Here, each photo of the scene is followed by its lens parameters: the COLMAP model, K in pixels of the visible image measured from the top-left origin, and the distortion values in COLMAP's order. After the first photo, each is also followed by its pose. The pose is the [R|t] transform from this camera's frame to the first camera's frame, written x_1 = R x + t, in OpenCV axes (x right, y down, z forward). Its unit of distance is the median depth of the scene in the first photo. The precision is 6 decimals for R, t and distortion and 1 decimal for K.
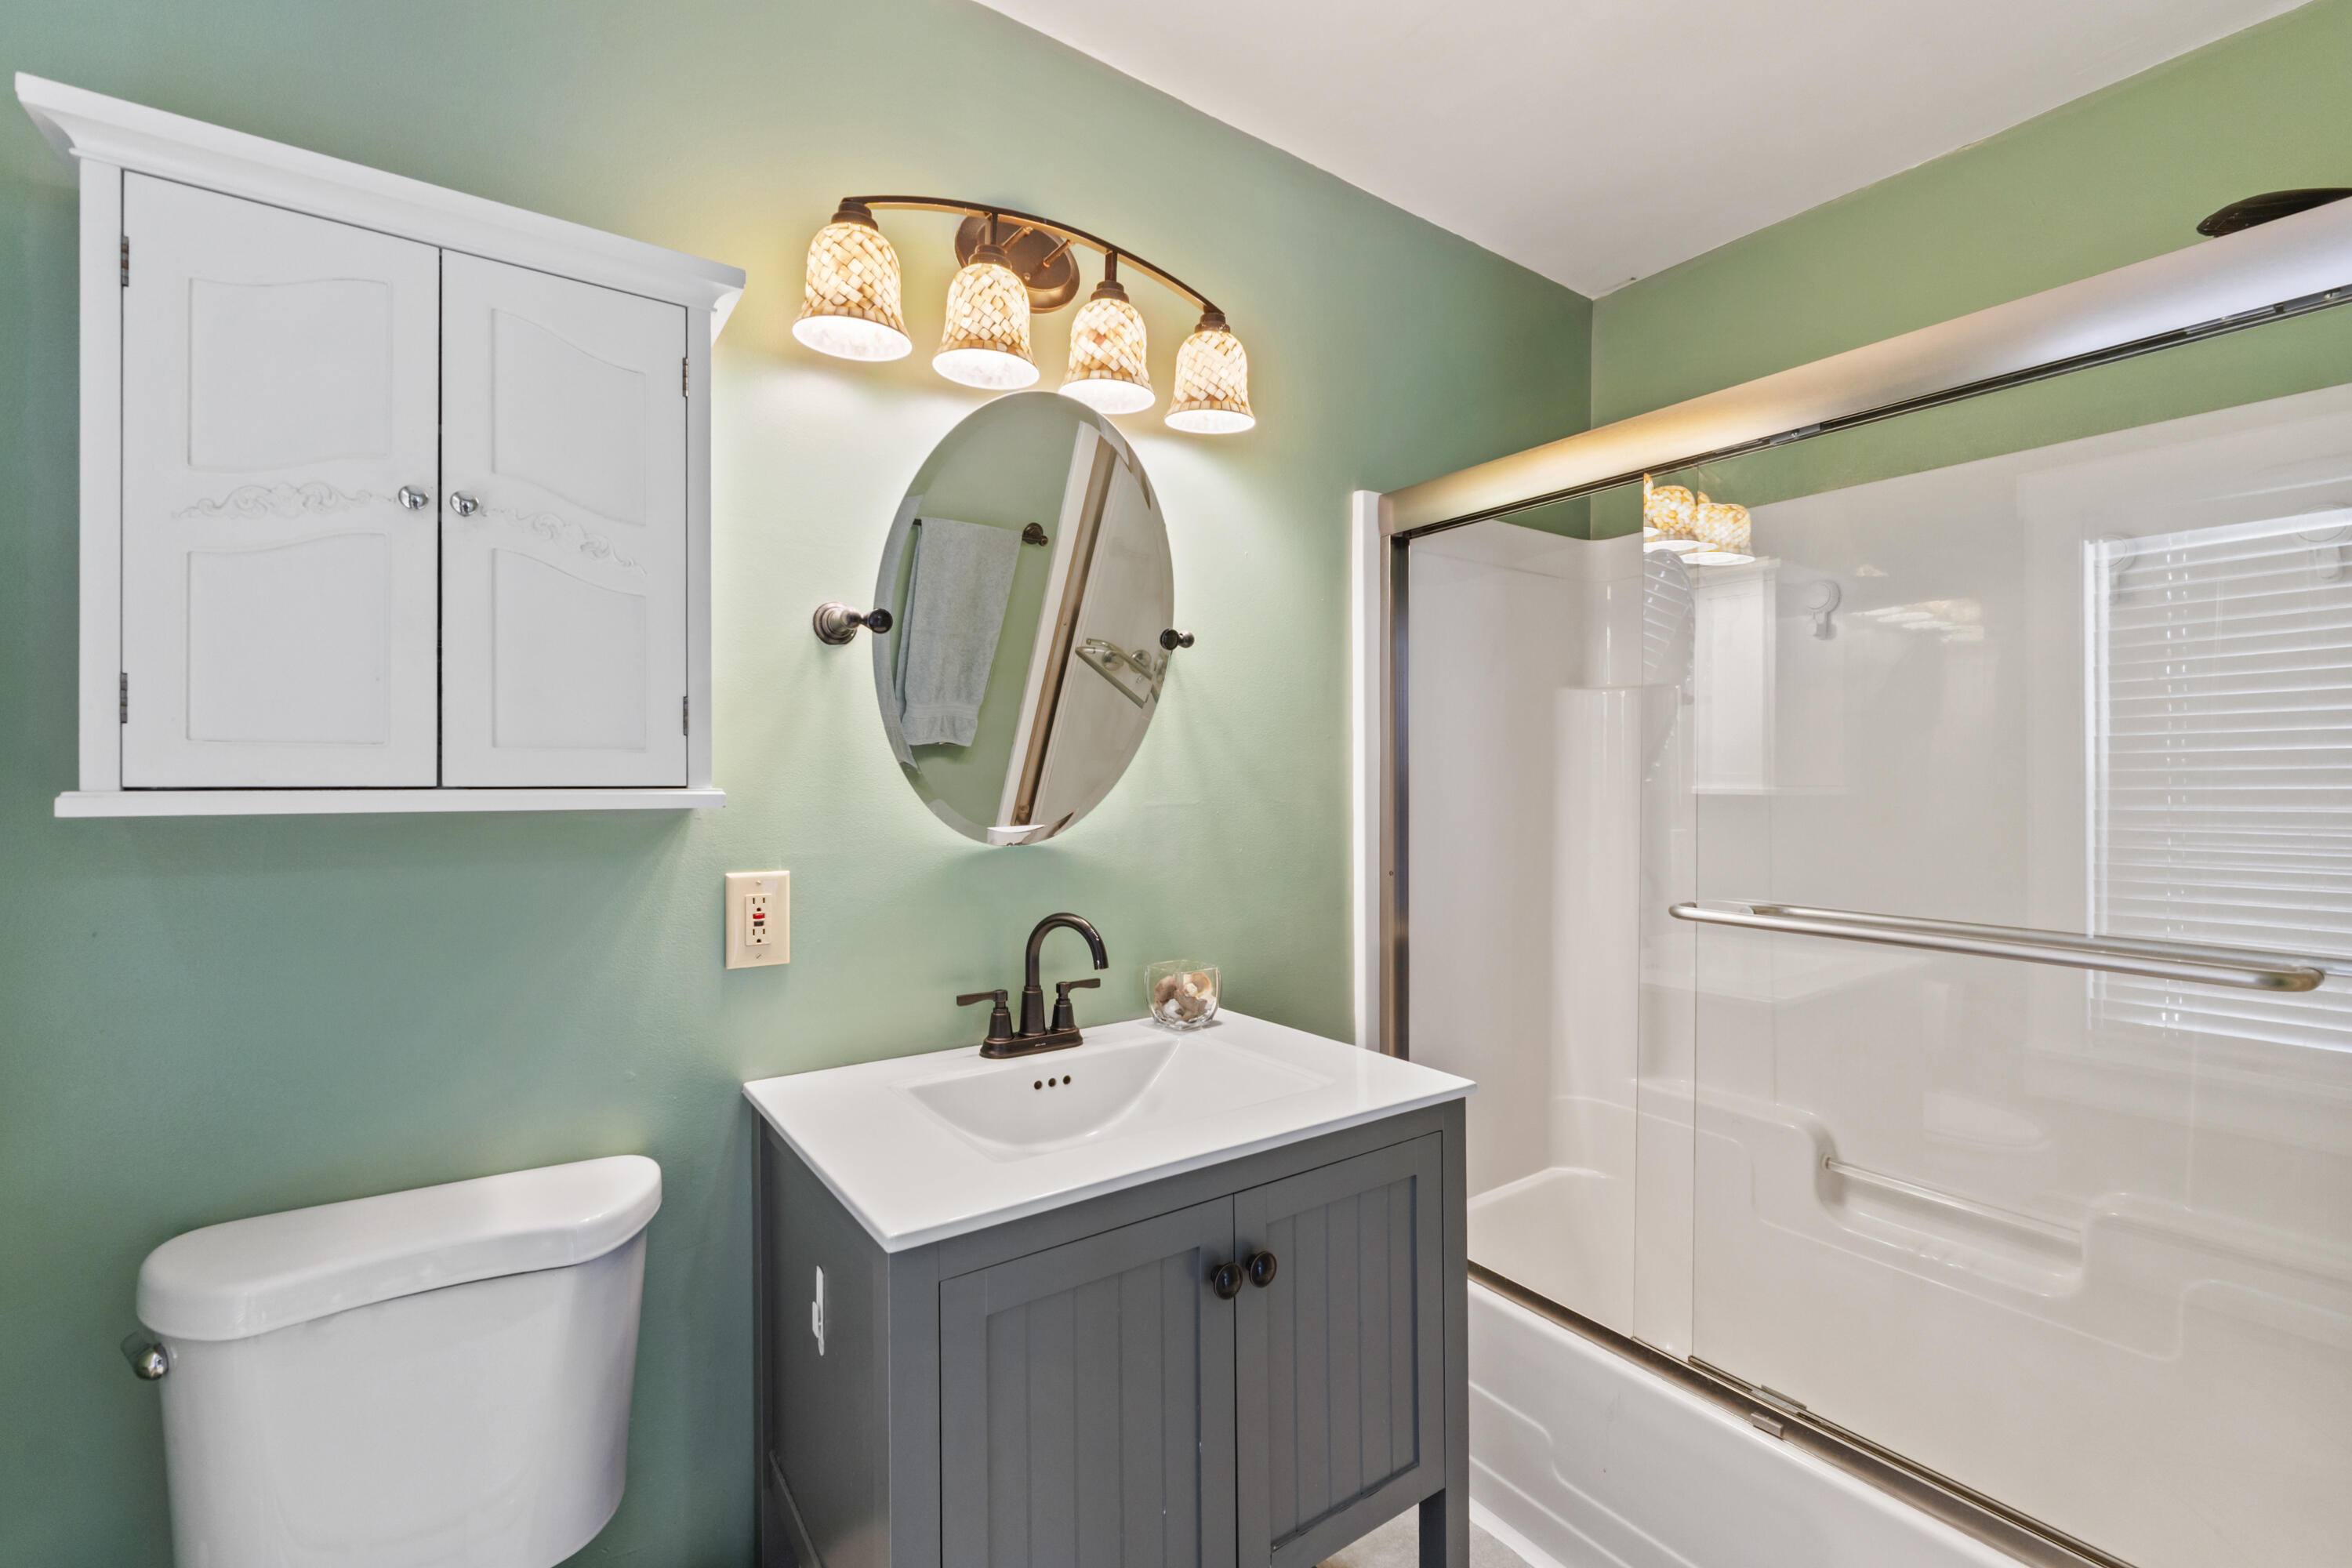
lens RADIAL K [[1000.6, 0, 1175.6], [0, 1000.6, 775.1], [0, 0, 1]] dist [-0.014575, 0.000147]
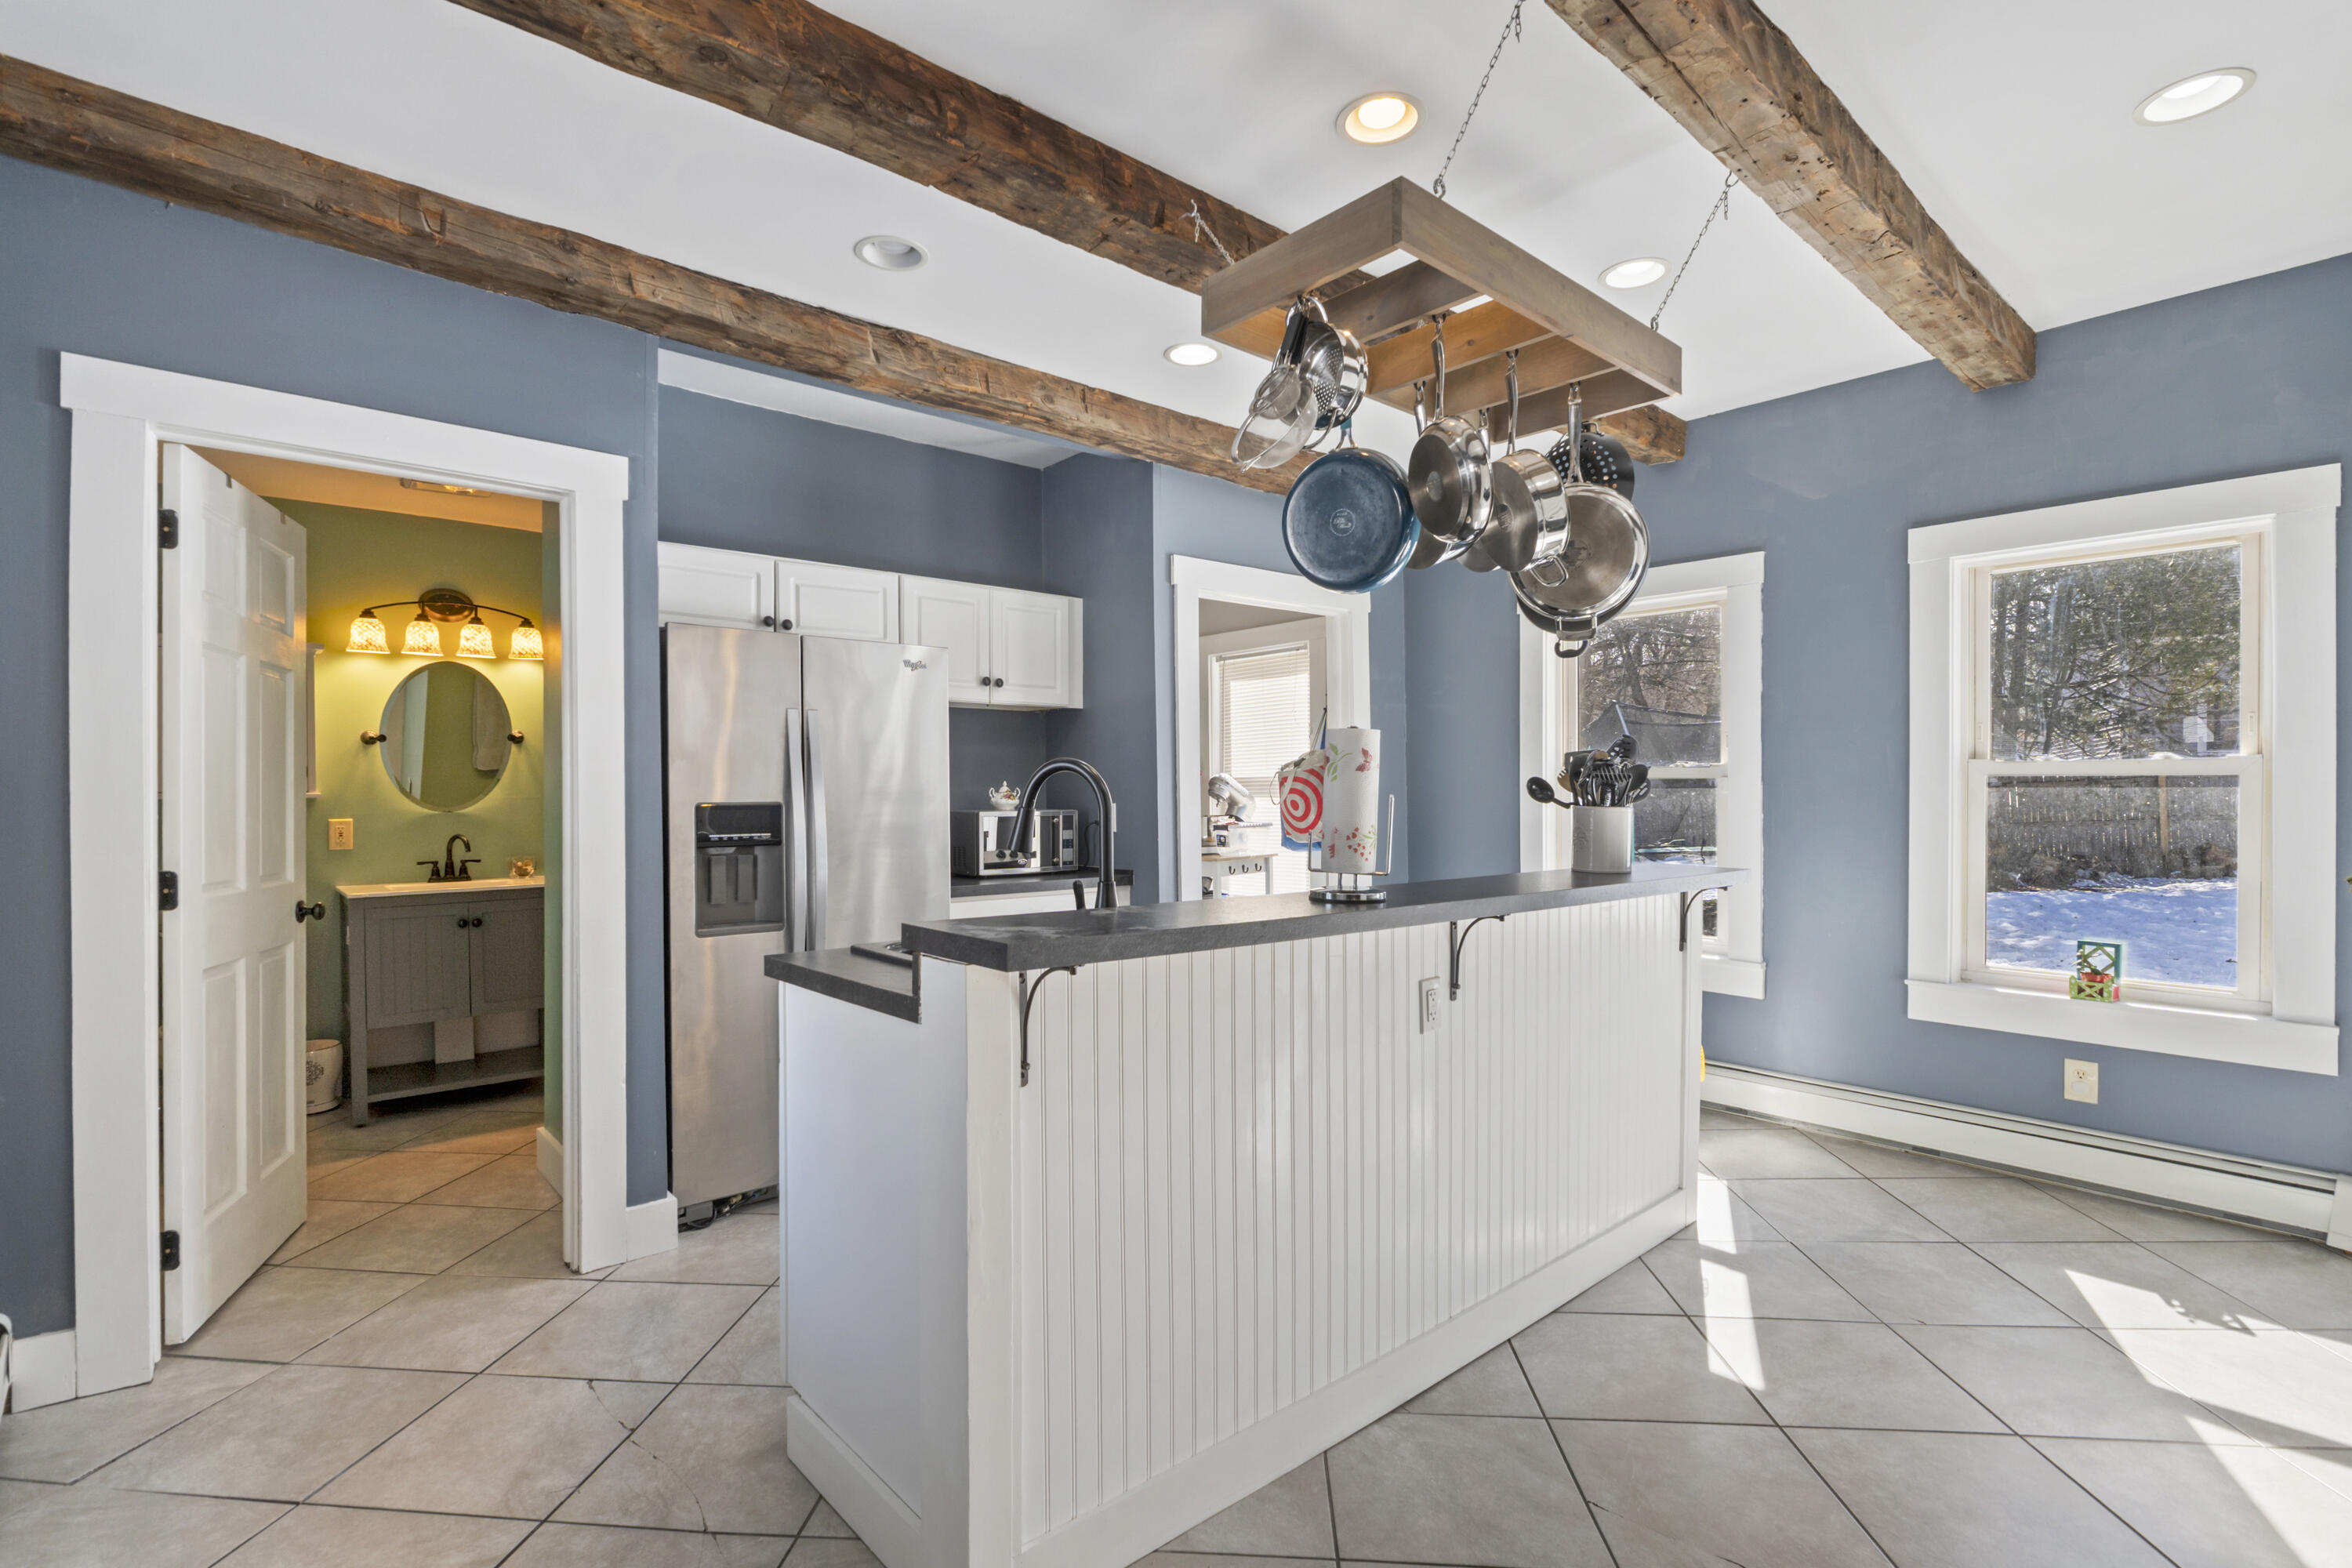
lens RADIAL K [[1095.7, 0, 1171.8], [0, 1095.7, 793.5], [0, 0, 1]] dist [-0.001175, -0.000254]
pose [[0.992378, -0.005537, 0.123107, 1.617804], [0.004353, 0.999942, 0.009878, -0.005484], [-0.123155, -0.009267, 0.992344, -2.524525]]
